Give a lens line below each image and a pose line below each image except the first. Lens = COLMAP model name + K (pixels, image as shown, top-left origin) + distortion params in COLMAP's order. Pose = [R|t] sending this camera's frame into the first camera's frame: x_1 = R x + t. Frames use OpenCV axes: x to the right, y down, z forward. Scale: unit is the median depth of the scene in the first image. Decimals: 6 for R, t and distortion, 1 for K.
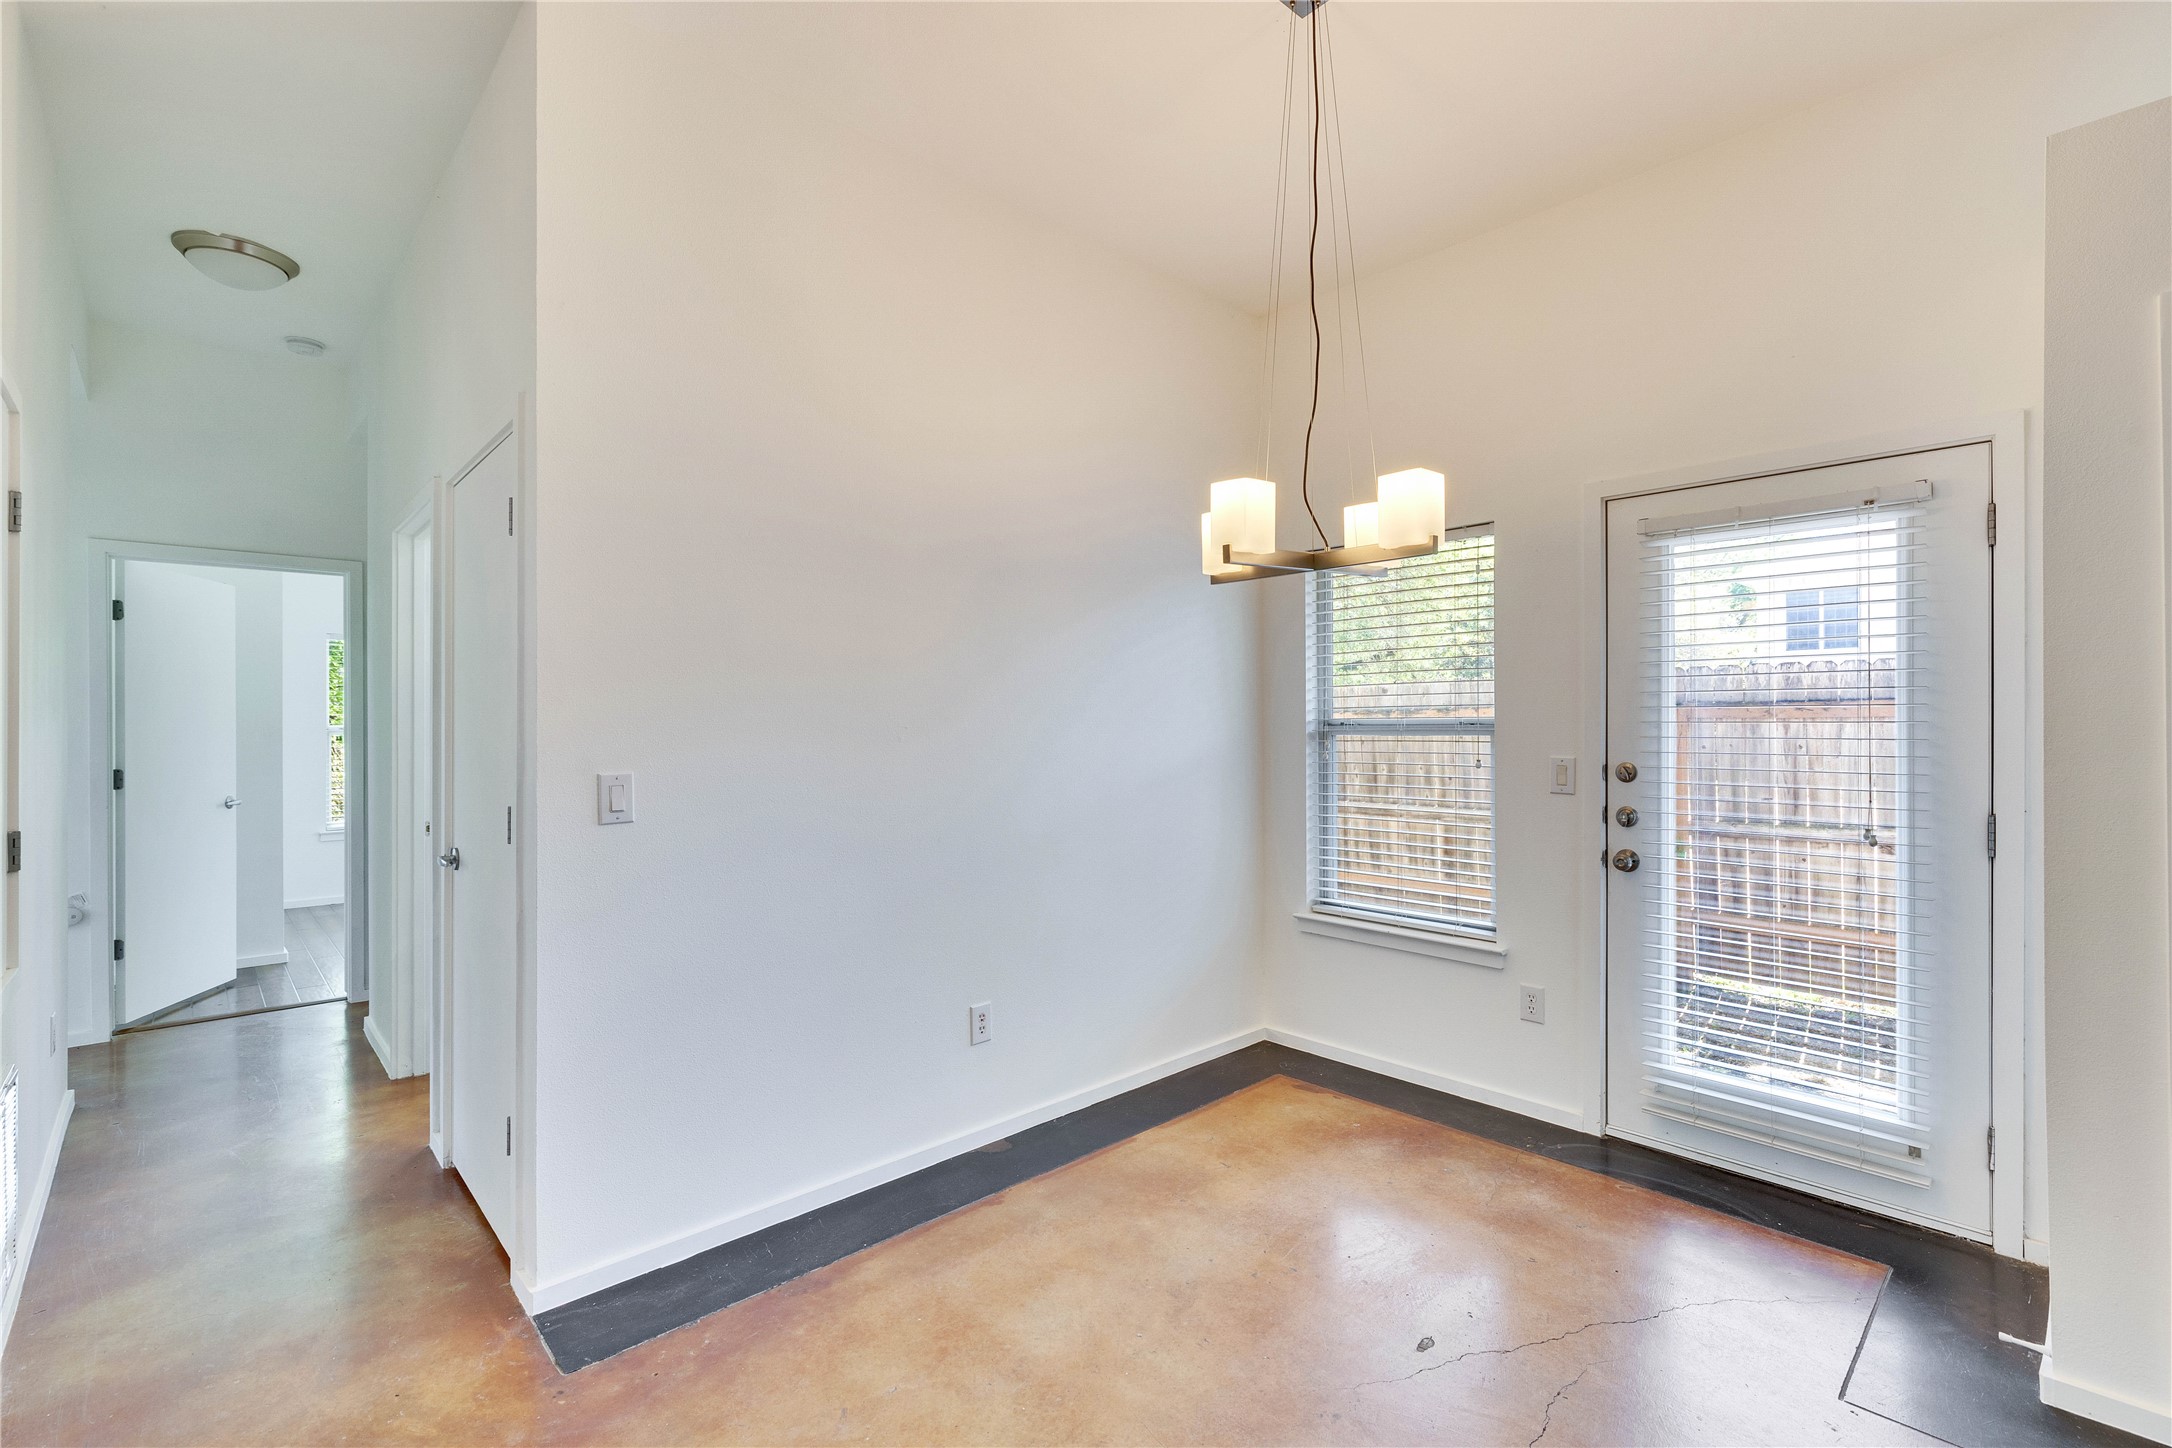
lens RADIAL K [[961.6, 0, 1090.9], [0, 961.6, 715.8], [0, 0, 1]] dist [-0.000613, -0.001292]
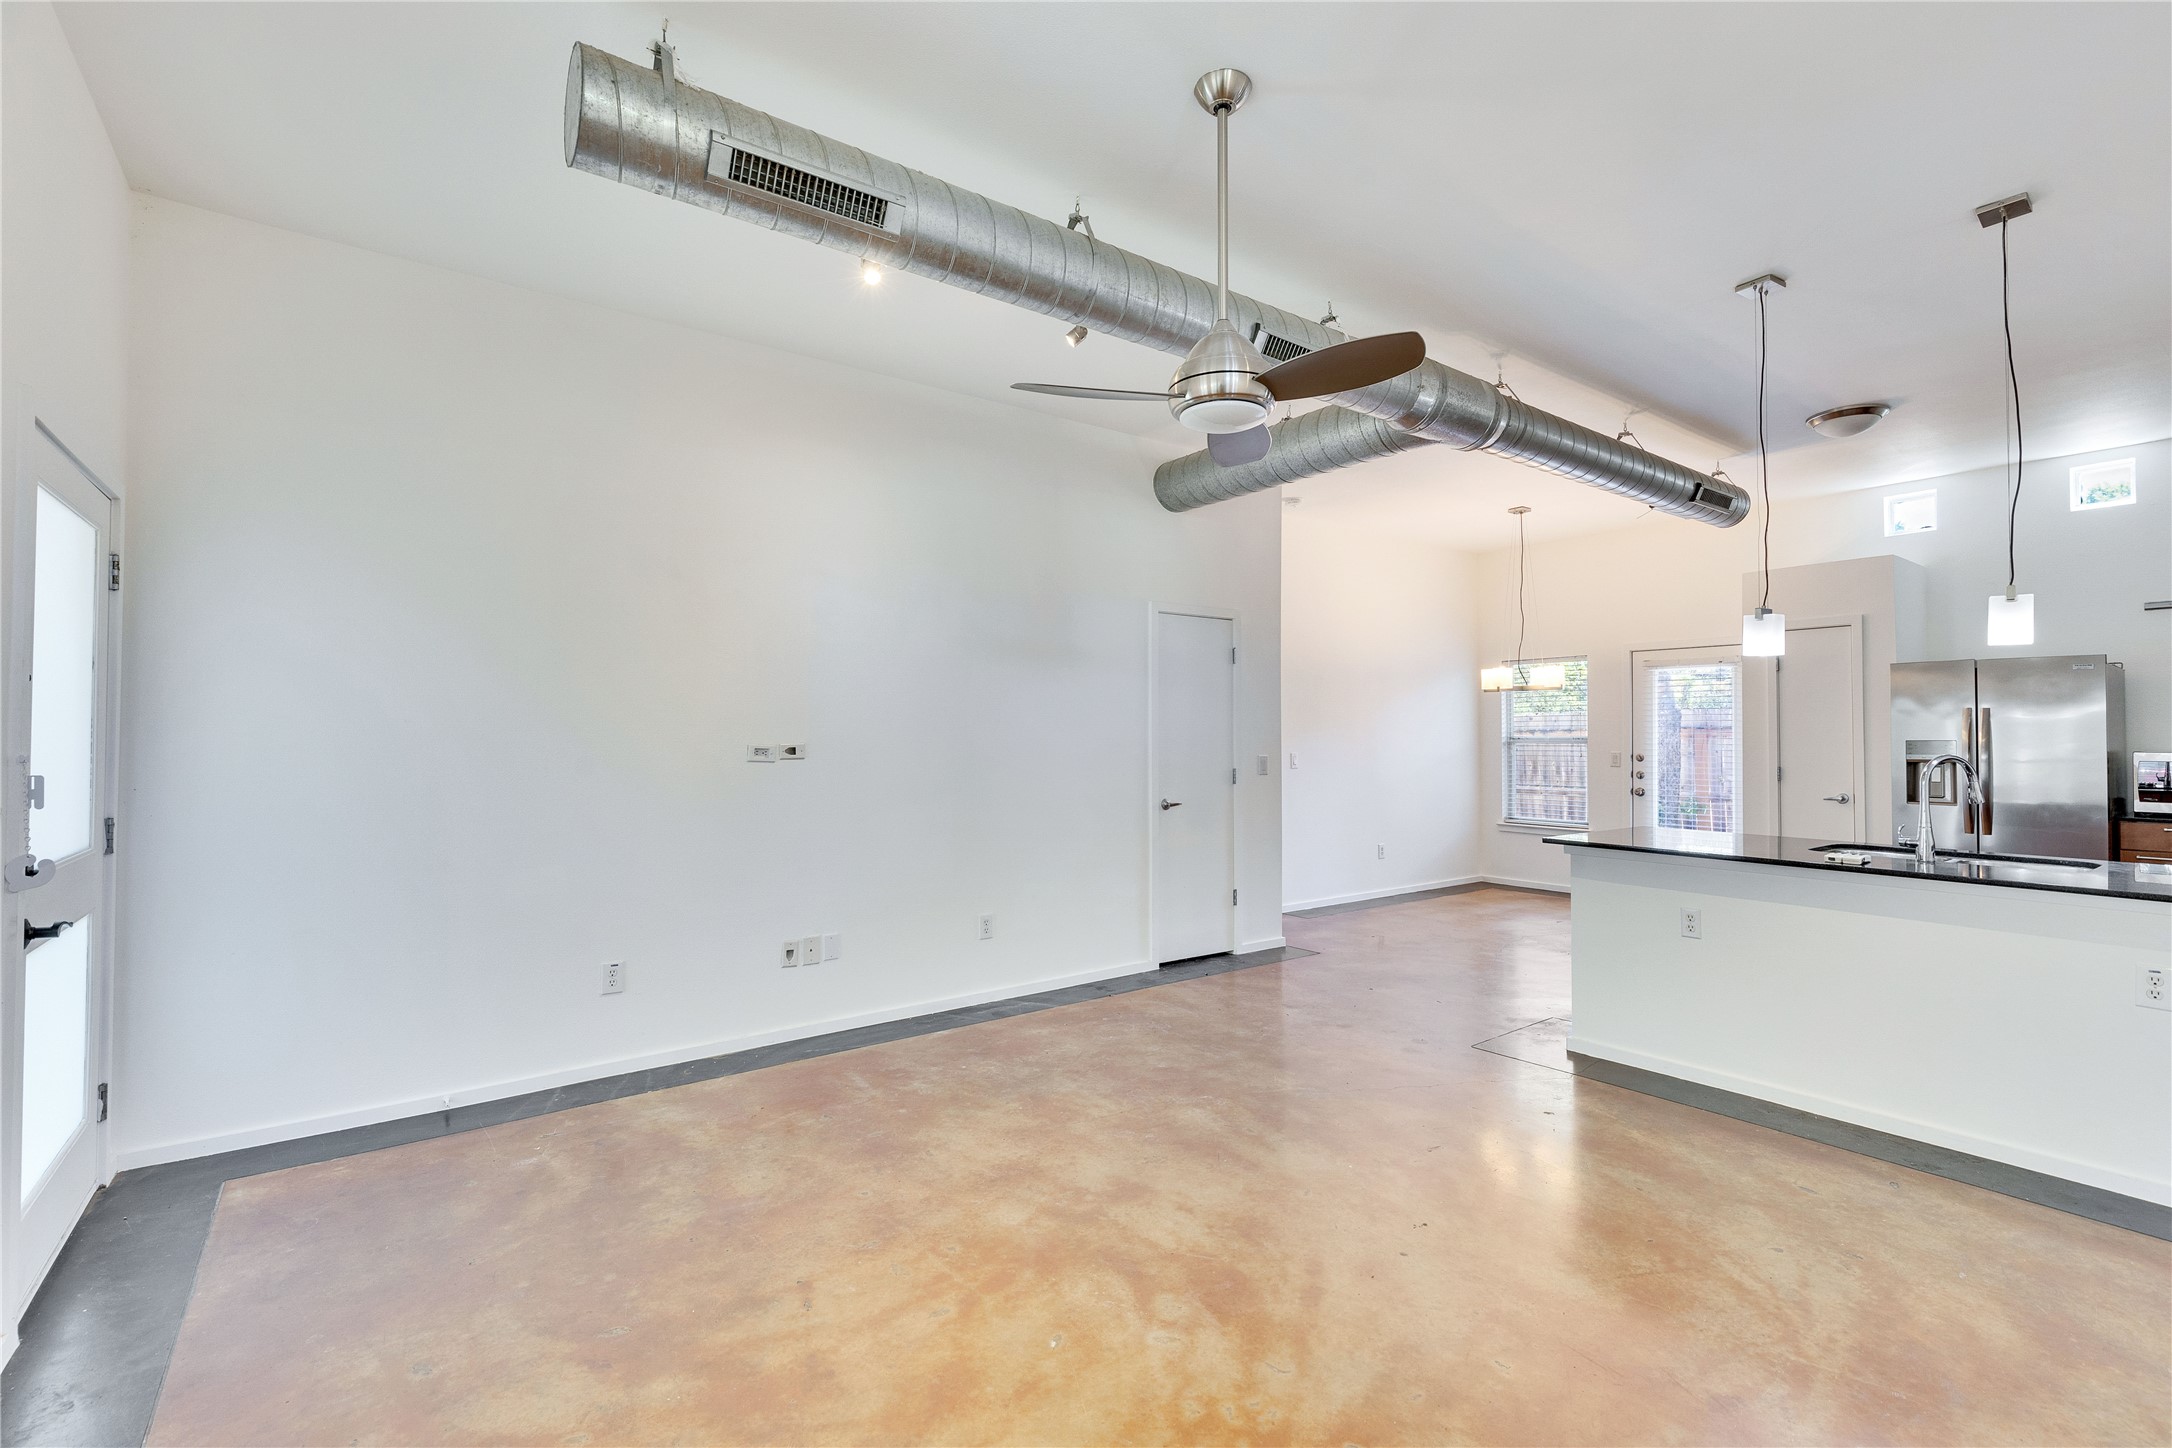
lens RADIAL K [[961.6, 0, 1090.3], [0, 961.6, 723.0], [0, 0, 1]] dist [-0.000613, -0.001292]
pose [[0.993527, 0.000192, -0.113594, -0.584389], [-0.000705, 0.999990, -0.004475, -0.020713], [0.113592, 0.004526, 0.993517, -1.644765]]
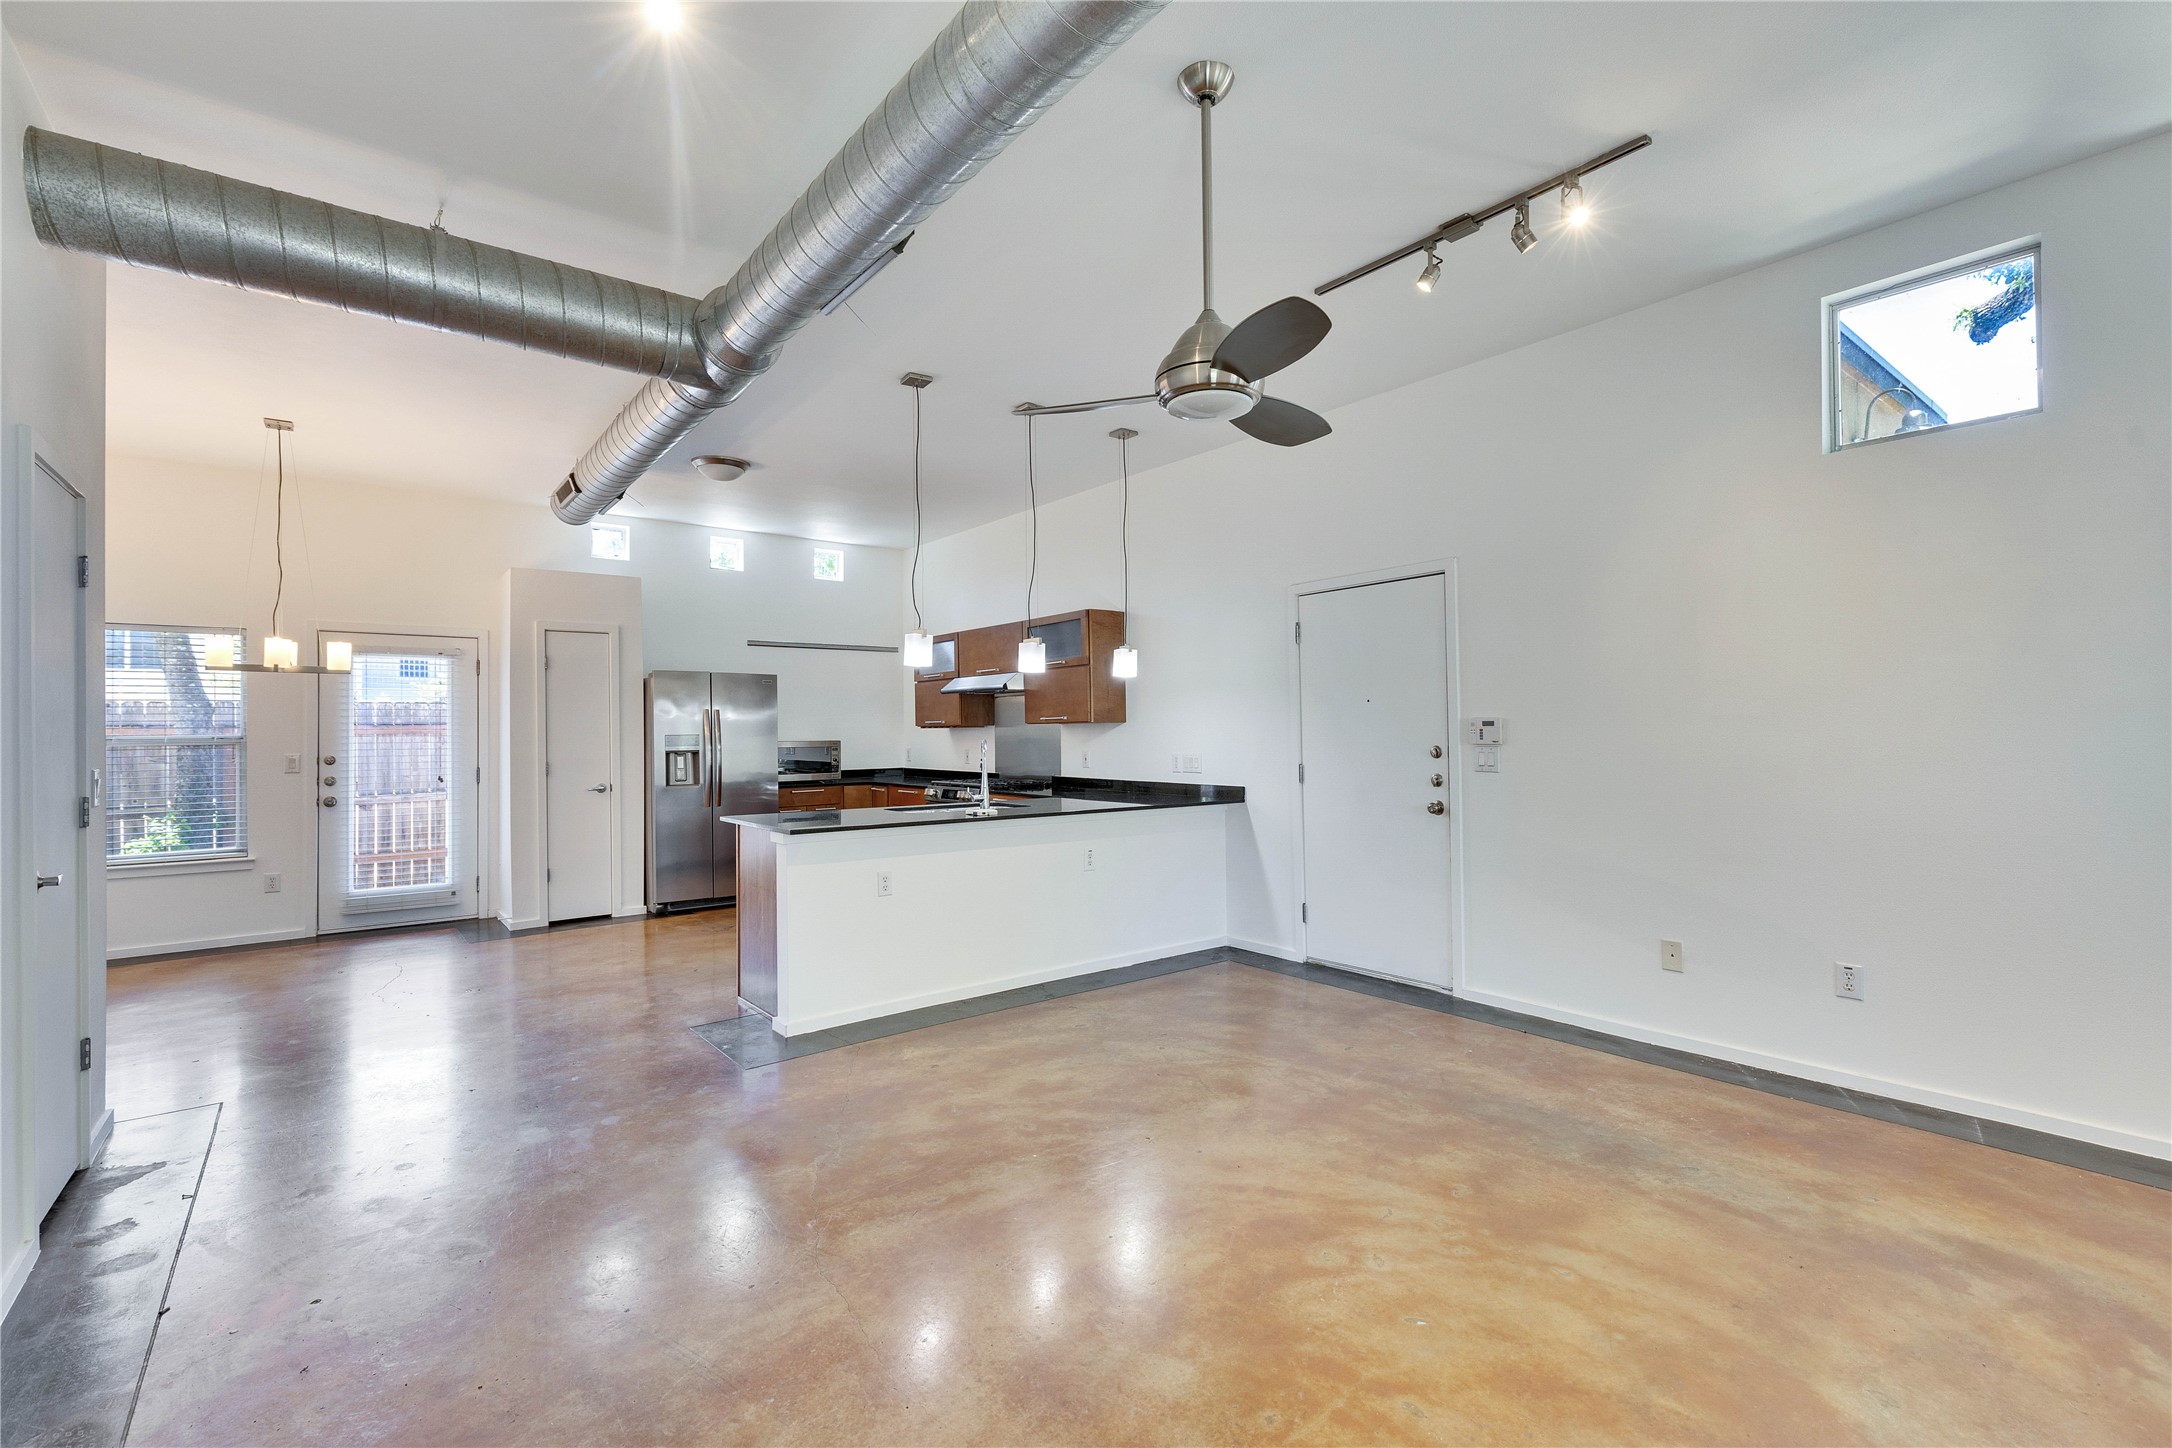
lens RADIAL K [[961.6, 0, 1098.2], [0, 961.6, 727.8], [0, 0, 1]] dist [-0.000613, -0.001292]
pose [[0.079650, 0.004412, 0.996813, -1.360701], [-0.000585, 0.999990, -0.004379, -0.004814], [-0.996823, -0.000234, 0.079652, -0.824996]]
